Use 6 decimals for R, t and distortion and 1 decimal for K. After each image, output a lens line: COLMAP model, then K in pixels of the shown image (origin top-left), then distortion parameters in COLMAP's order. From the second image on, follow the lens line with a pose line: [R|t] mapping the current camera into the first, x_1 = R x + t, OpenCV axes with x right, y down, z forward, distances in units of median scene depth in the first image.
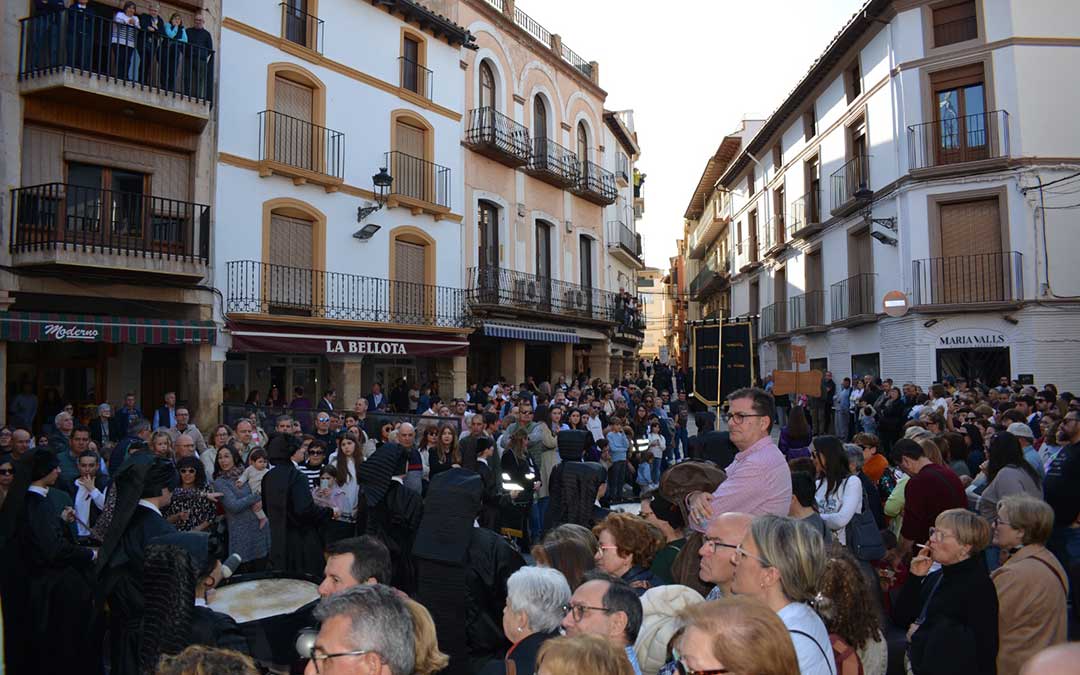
lens RADIAL K [[841.8, 0, 537.4], [0, 841.8, 337.1], [0, 0, 1]] dist [-0.097168, 0.015015]
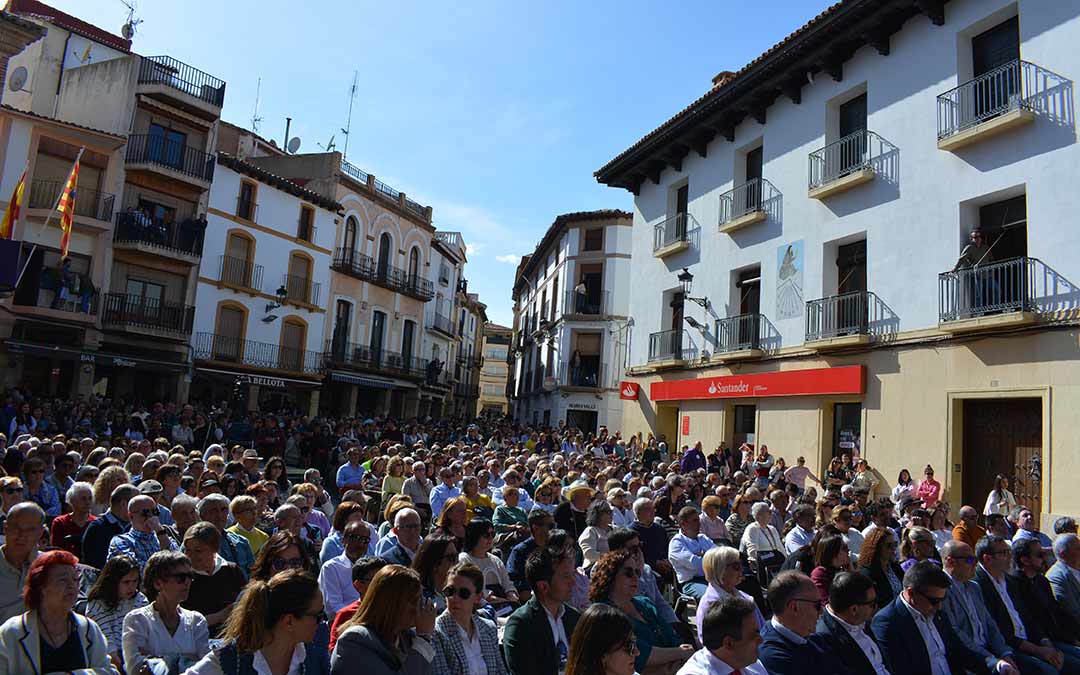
lens RADIAL K [[833.6, 0, 538.7], [0, 833.6, 317.4], [0, 0, 1]] dist [-0.100125, 0.002301]
pose [[0.986227, 0.098284, 0.133026, 0.127040], [-0.087487, 0.992557, -0.084720, -0.024583], [-0.140362, 0.071915, 0.987485, -0.805818]]
